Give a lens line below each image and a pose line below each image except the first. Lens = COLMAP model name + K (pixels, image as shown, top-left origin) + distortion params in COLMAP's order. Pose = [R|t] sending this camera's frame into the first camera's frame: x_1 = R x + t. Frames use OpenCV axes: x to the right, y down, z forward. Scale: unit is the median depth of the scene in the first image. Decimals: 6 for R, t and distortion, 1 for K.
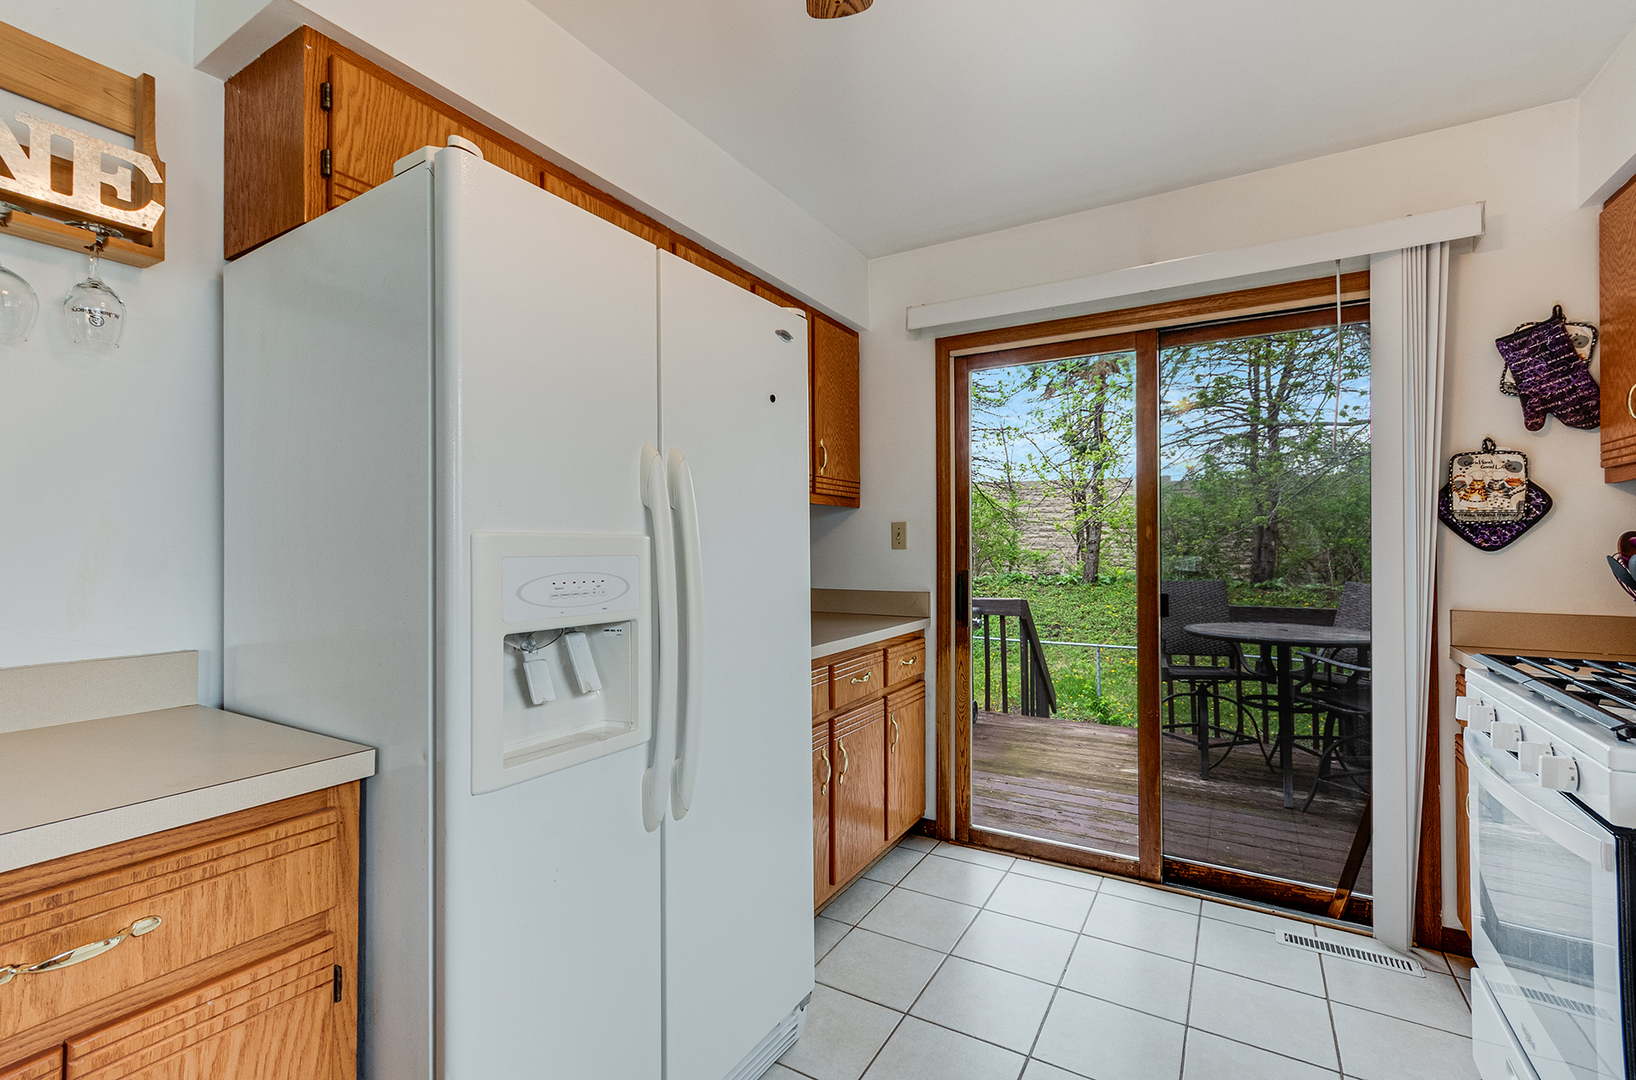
lens RADIAL K [[728.4, 0, 814.6], [0, 728.4, 538.8], [0, 0, 1]] dist [0.002120, 0.002822]
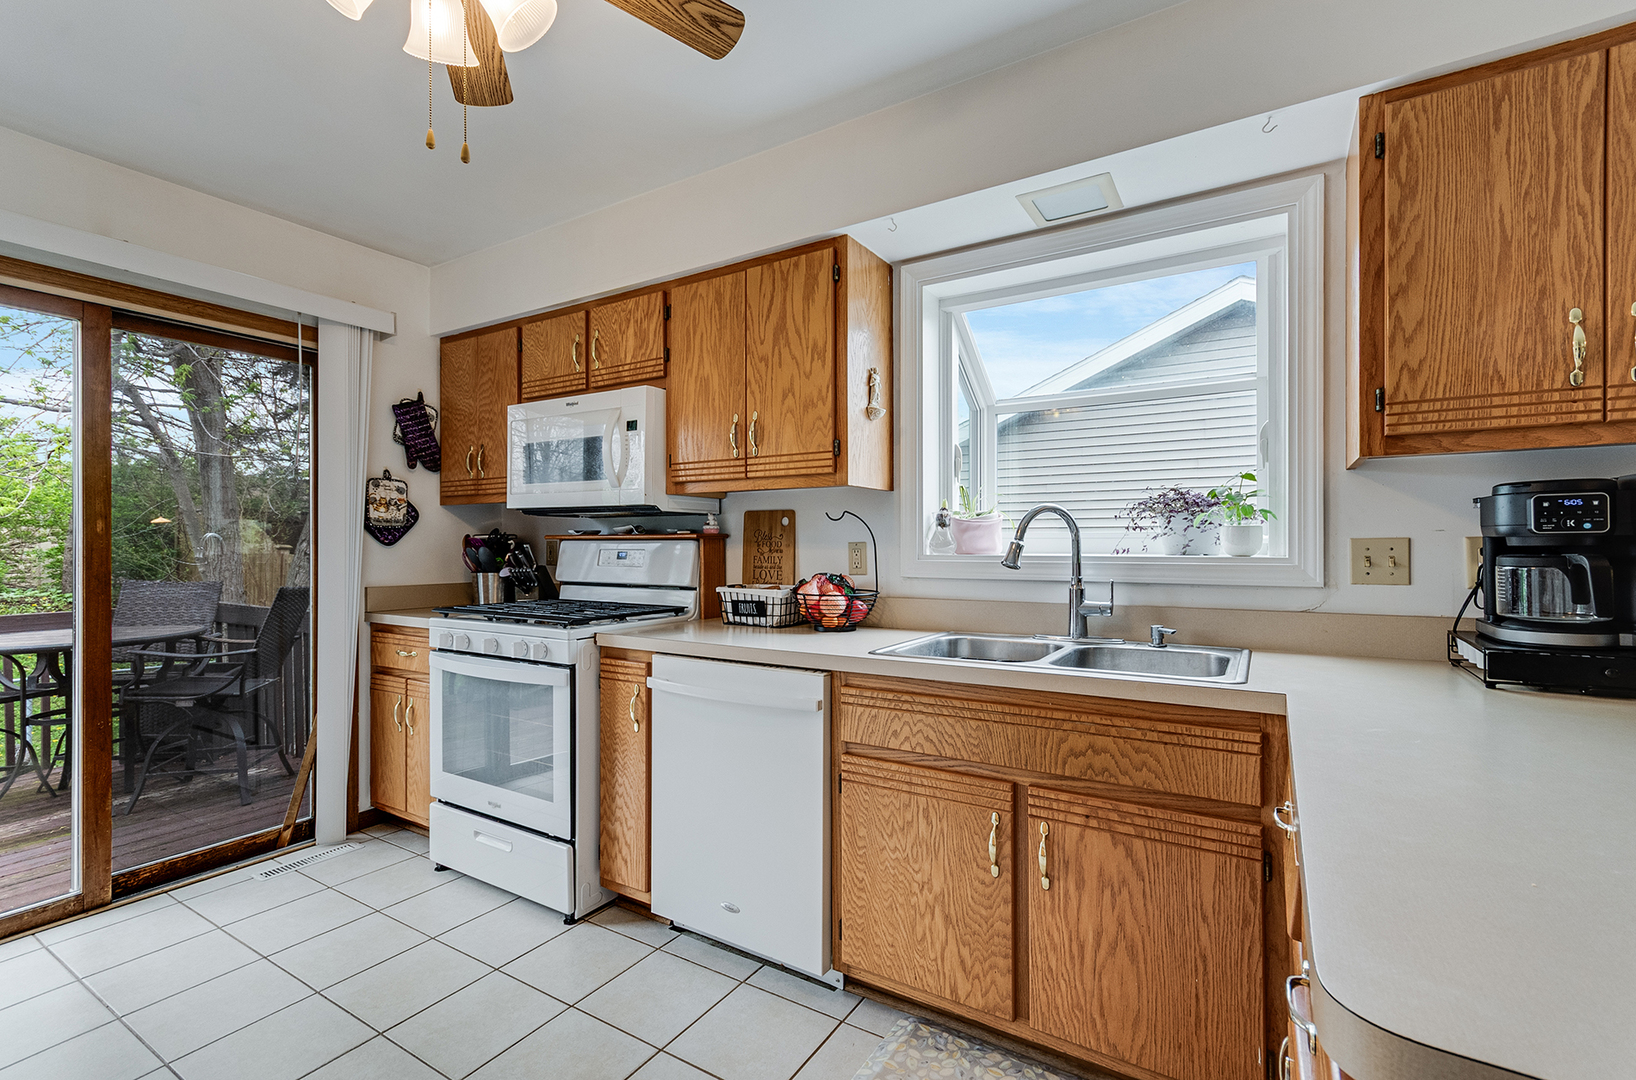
lens RADIAL K [[728.4, 0, 817.4], [0, 728.4, 544.5], [0, 0, 1]] dist [0.002120, 0.002822]
pose [[0.011787, 0.003459, 0.999925, -0.546809], [-0.007415, 0.999967, -0.003372, 0.012433], [-0.999903, -0.007374, 0.011813, 0.108392]]
